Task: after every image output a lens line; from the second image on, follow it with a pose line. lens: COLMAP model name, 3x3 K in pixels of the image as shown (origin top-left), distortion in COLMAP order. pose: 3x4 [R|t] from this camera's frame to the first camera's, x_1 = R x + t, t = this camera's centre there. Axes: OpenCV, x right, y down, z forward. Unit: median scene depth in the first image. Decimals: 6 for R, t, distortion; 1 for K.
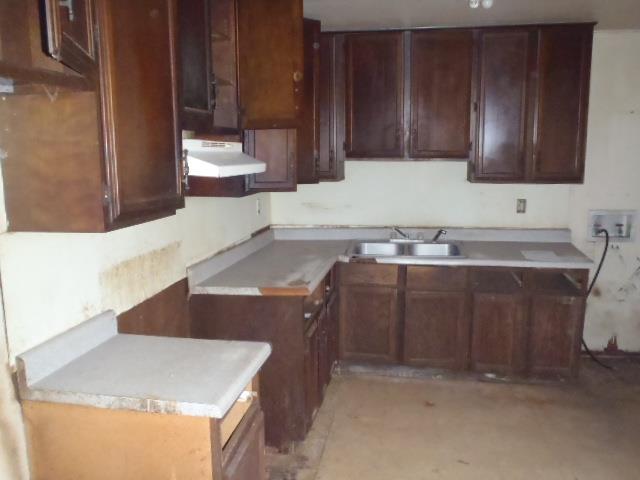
lens RADIAL K [[542.3, 0, 320.0], [0, 542.3, 240.0], [0, 0, 1]] dist [-0.013060, 0.002353]
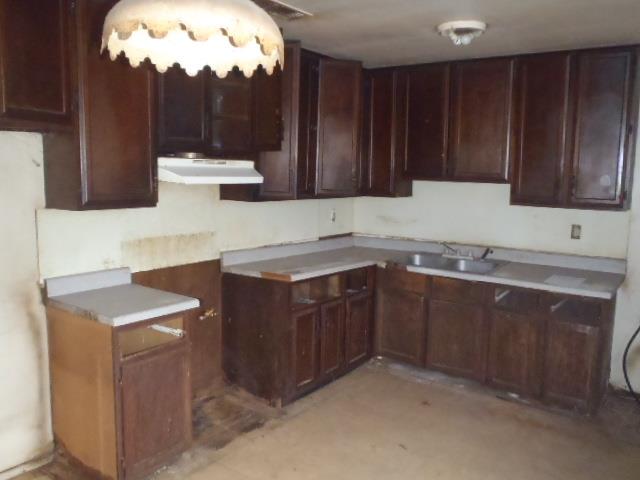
lens RADIAL K [[542.3, 0, 320.0], [0, 542.3, 240.0], [0, 0, 1]] dist [-0.013060, 0.002353]
pose [[0.895306, 0.082891, -0.437671, 0.431293], [-0.098080, 0.995104, -0.012171, 0.010011], [0.434520, 0.053823, 0.899053, -0.084956]]
